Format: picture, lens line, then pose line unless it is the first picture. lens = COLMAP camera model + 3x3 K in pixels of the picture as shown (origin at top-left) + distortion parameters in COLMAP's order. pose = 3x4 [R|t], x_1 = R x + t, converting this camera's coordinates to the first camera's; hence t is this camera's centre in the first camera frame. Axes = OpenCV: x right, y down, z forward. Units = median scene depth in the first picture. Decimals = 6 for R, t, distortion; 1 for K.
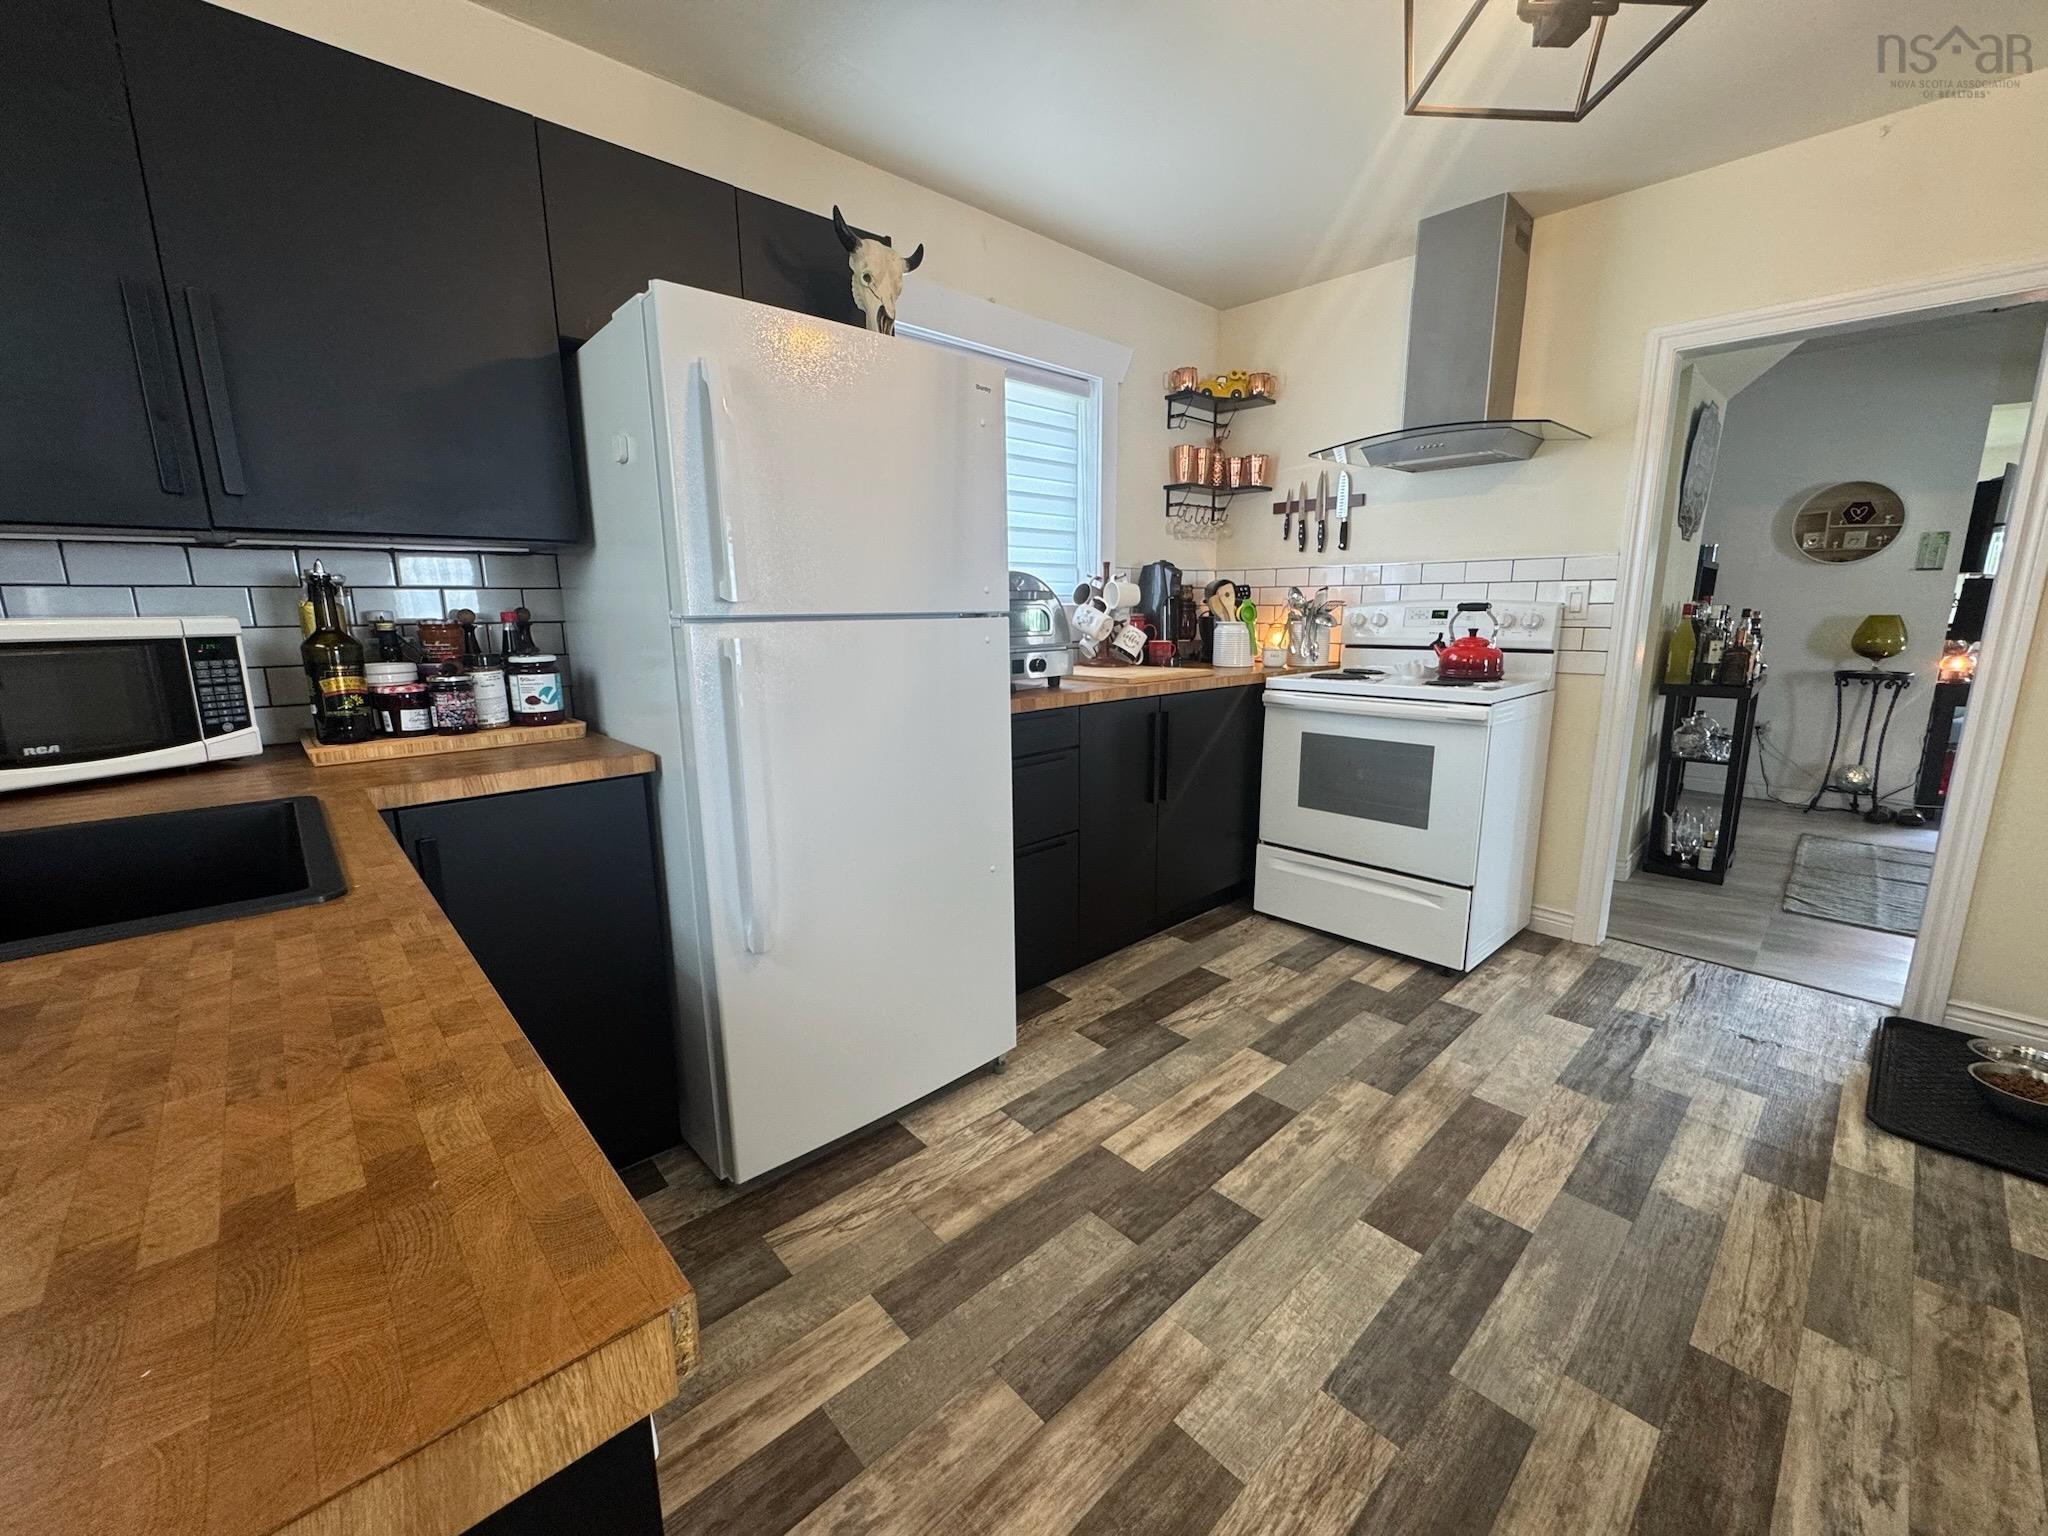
lens RADIAL K [[820.8, 0, 1028.7], [0, 820.8, 765.8], [0, 0, 1]] dist [-0.002988, -0.000296]
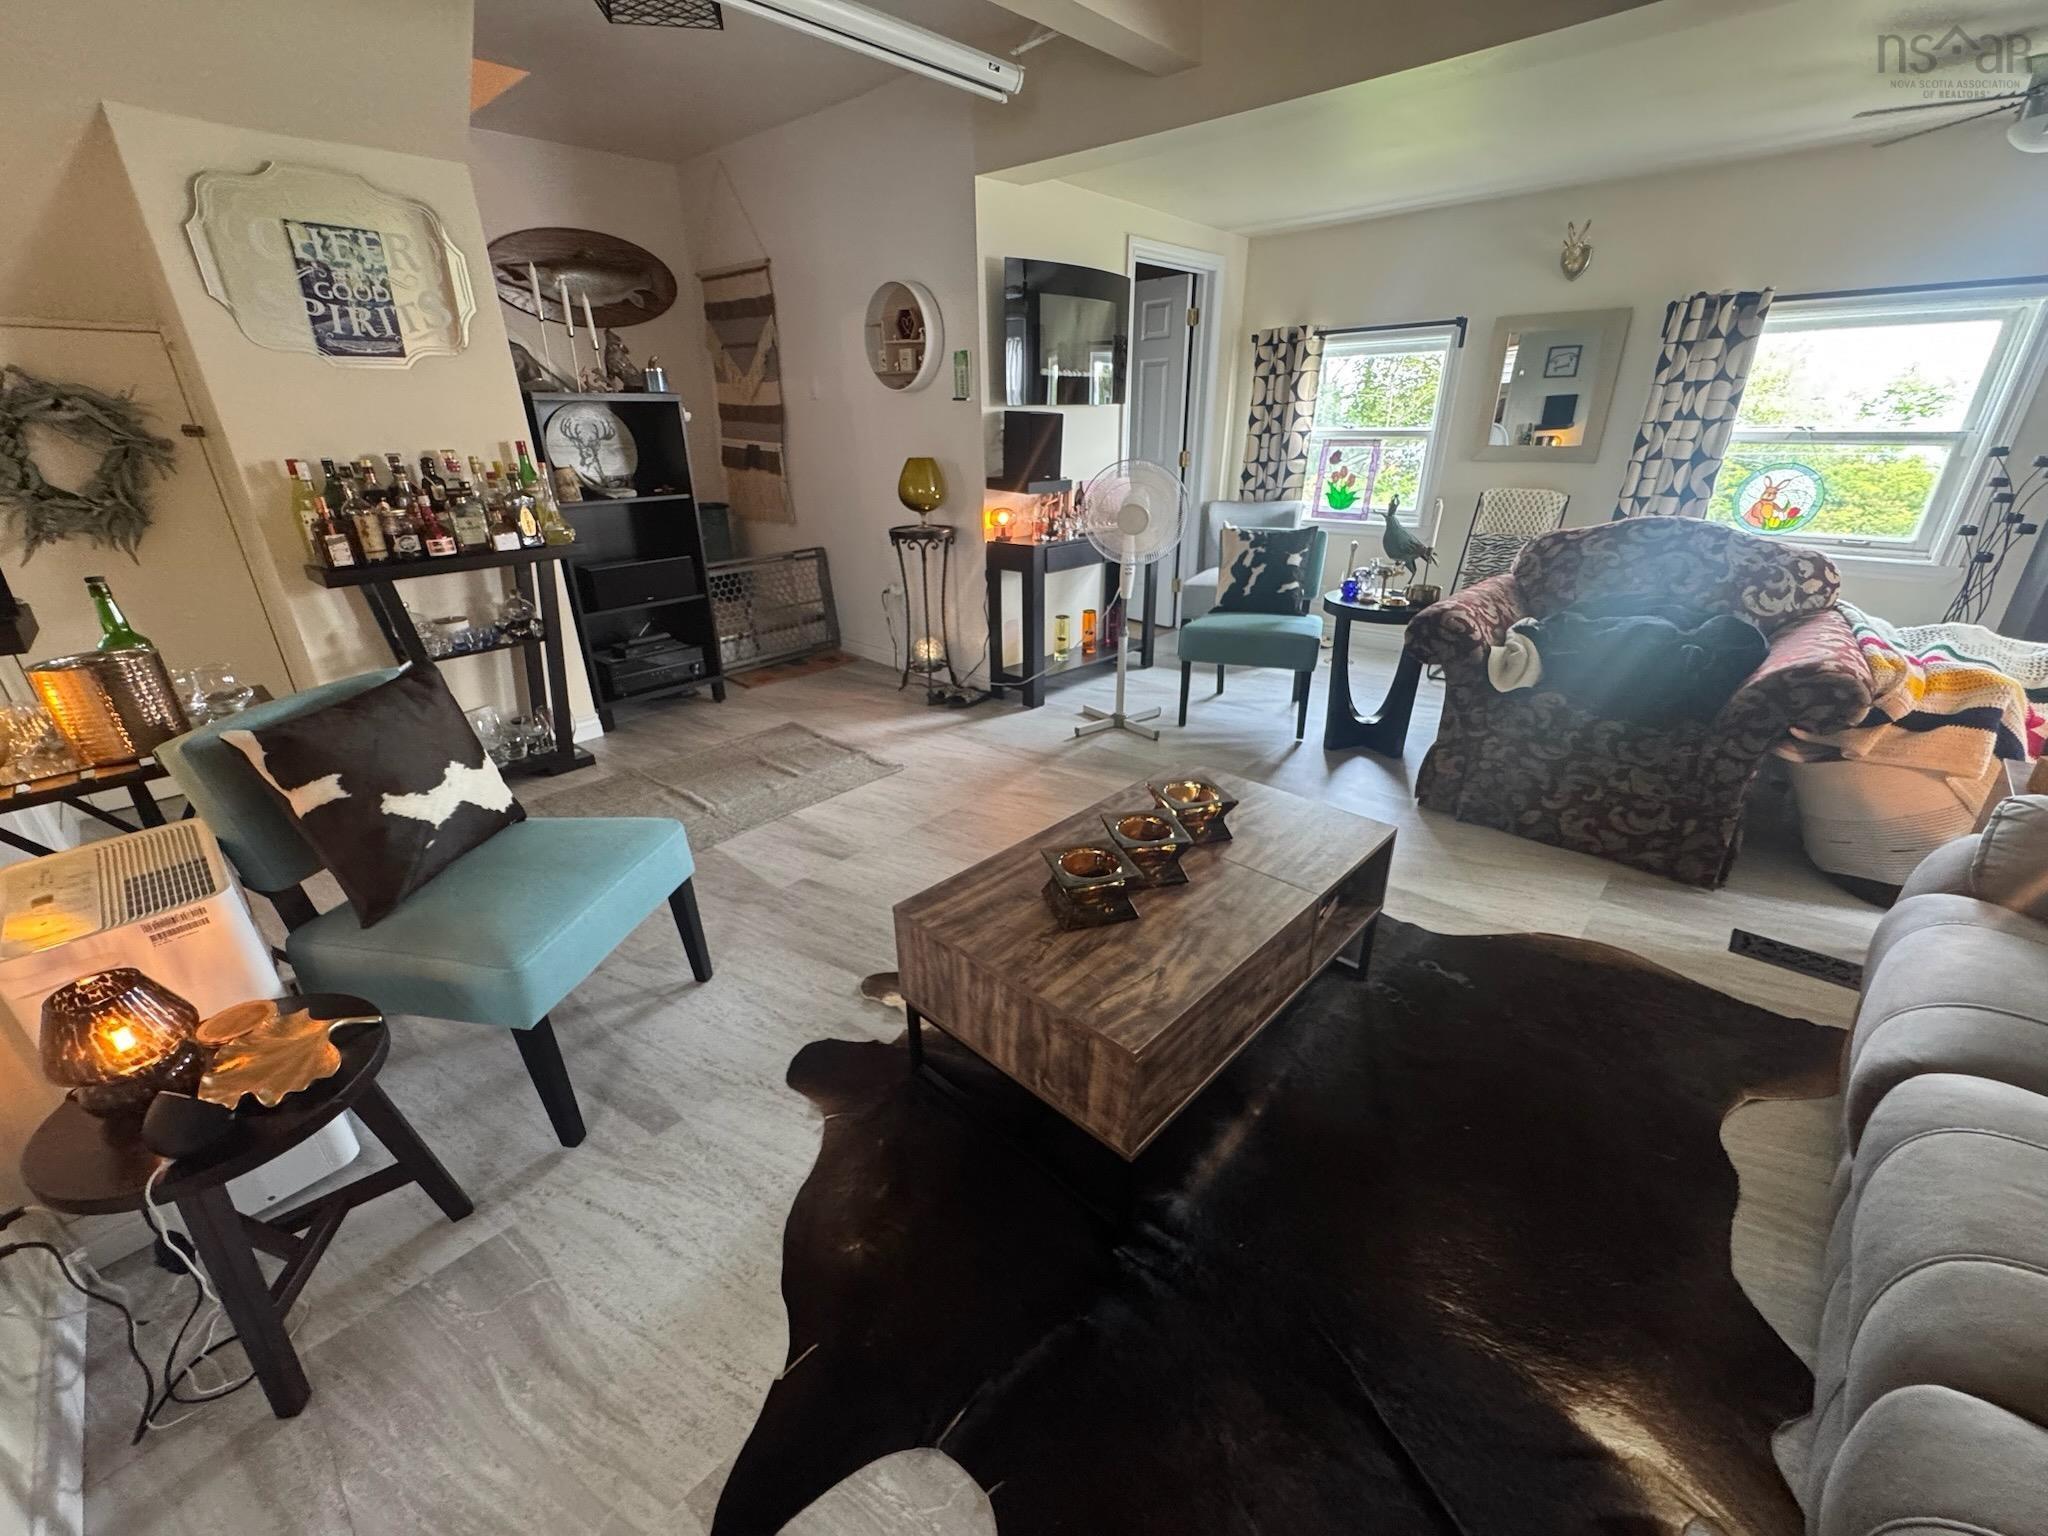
lens RADIAL K [[820.8, 0, 1019.1], [0, 820.8, 768.8], [0, 0, 1]] dist [-0.002988, -0.000296]
pose [[0.998324, -0.021947, 0.053551, 1.078901], [0.009537, 0.975044, 0.221808, -0.059052], [-0.057082, -0.220926, 0.973619, 0.108837]]
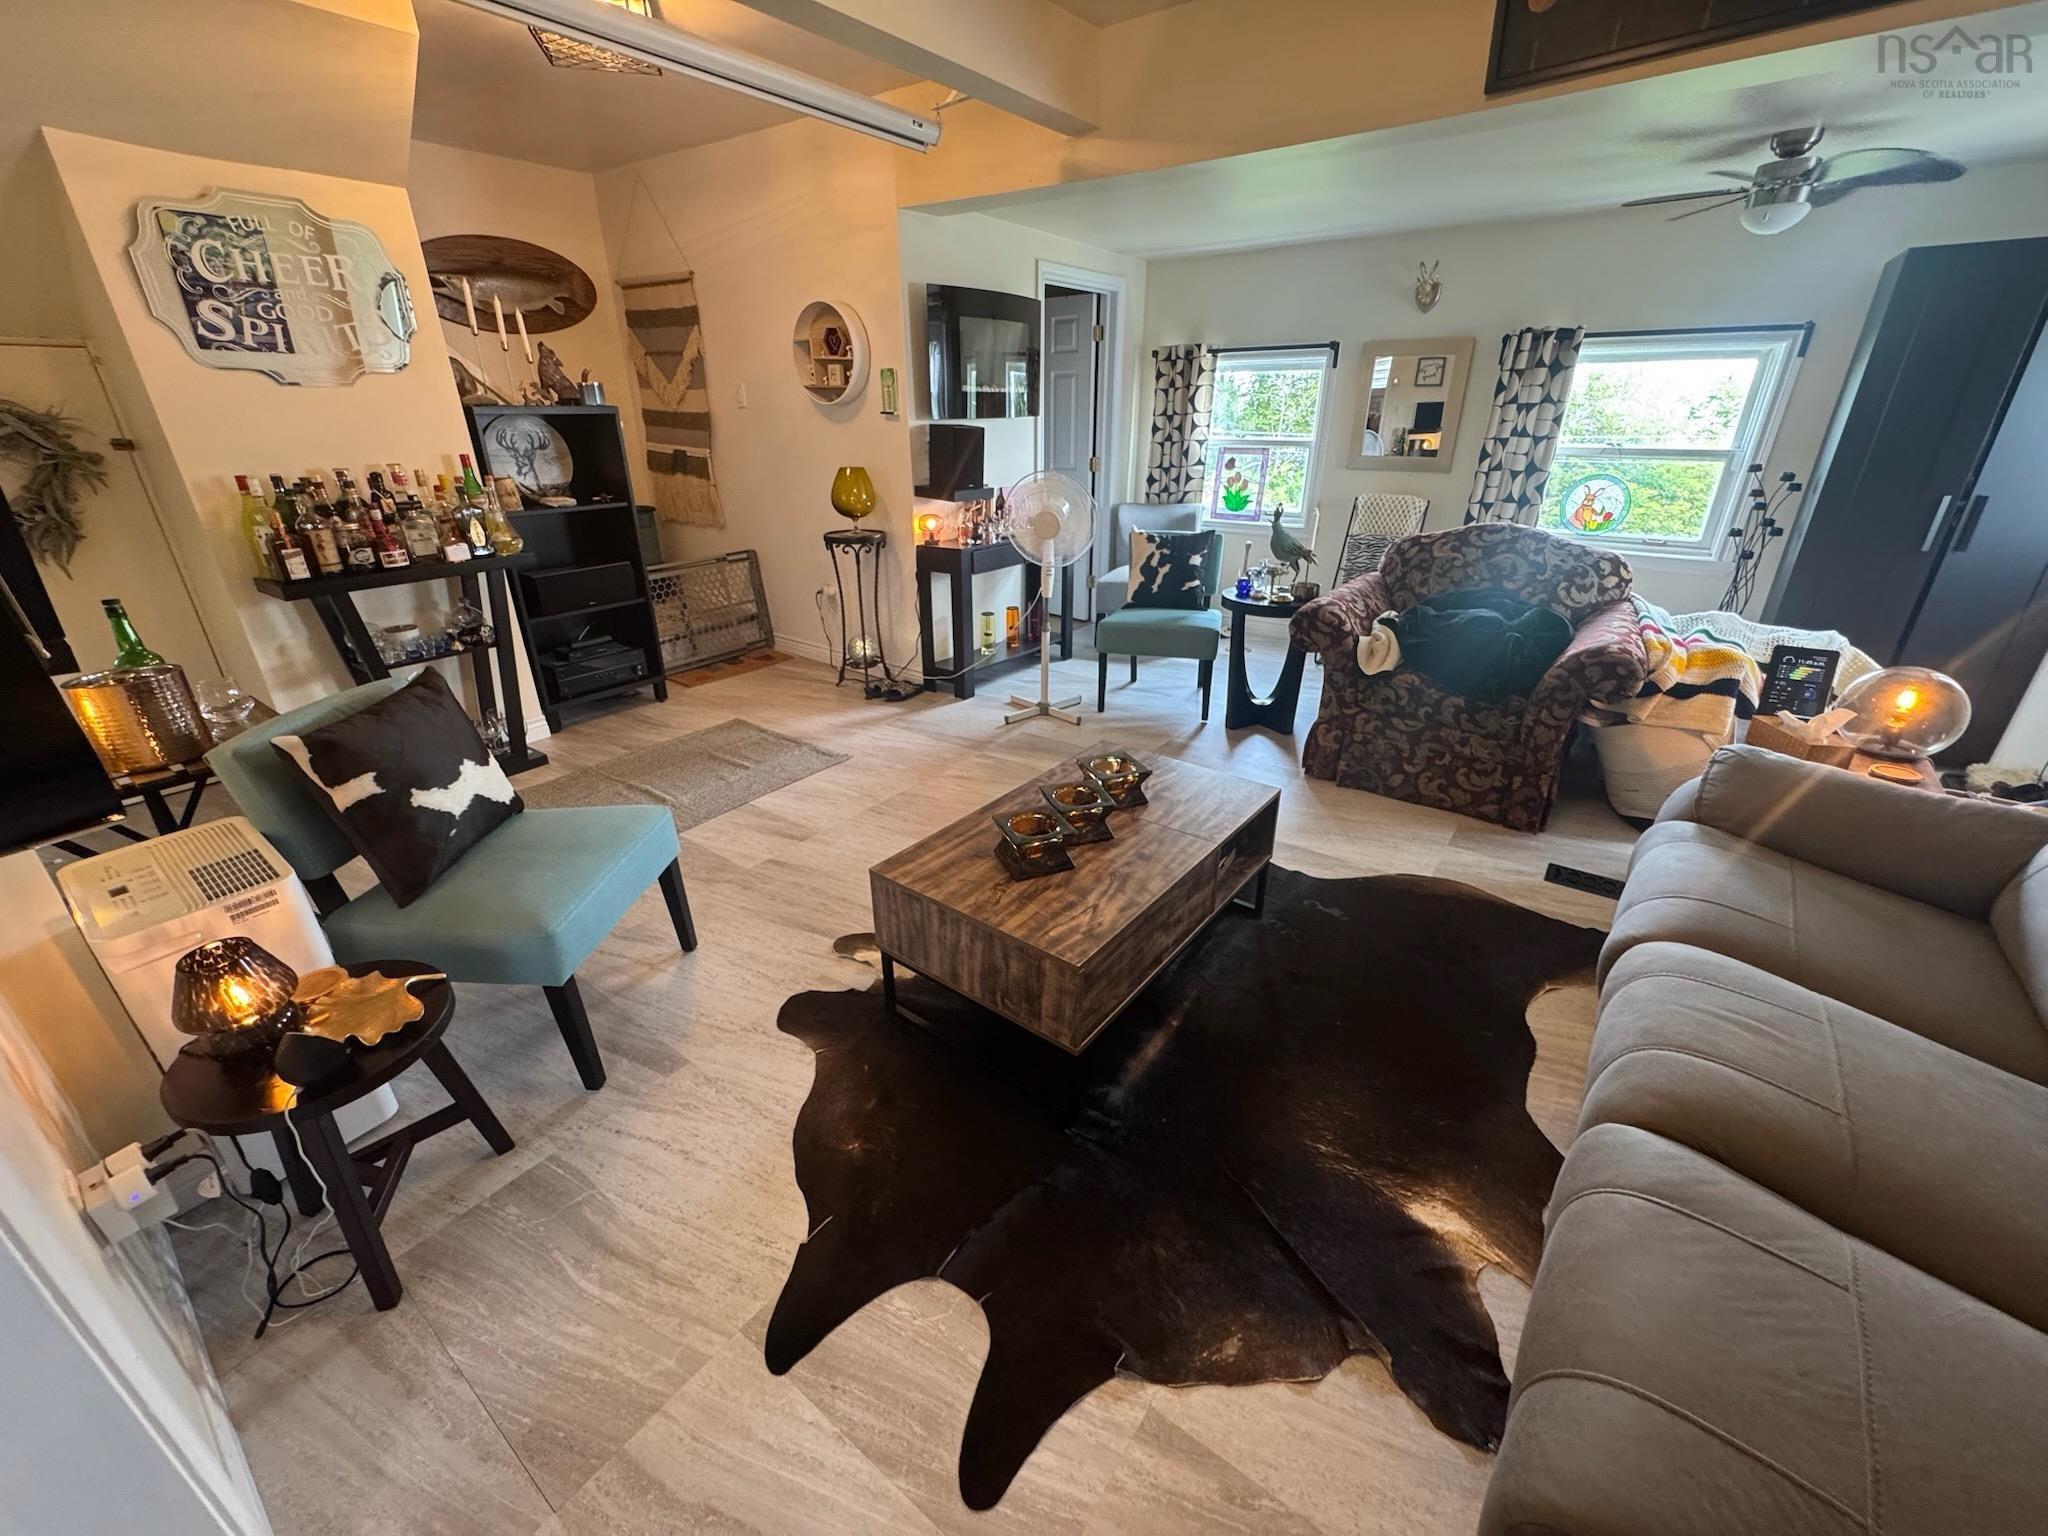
lens RADIAL K [[820.8, 0, 1016.6], [0, 820.8, 769.1], [0, 0, 1]] dist [-0.002988, -0.000296]
pose [[0.987254, -0.056332, 0.148852, 1.056551], [0.020224, 0.972088, 0.233744, -0.069416], [-0.157865, -0.227755, 0.960836, 0.038820]]
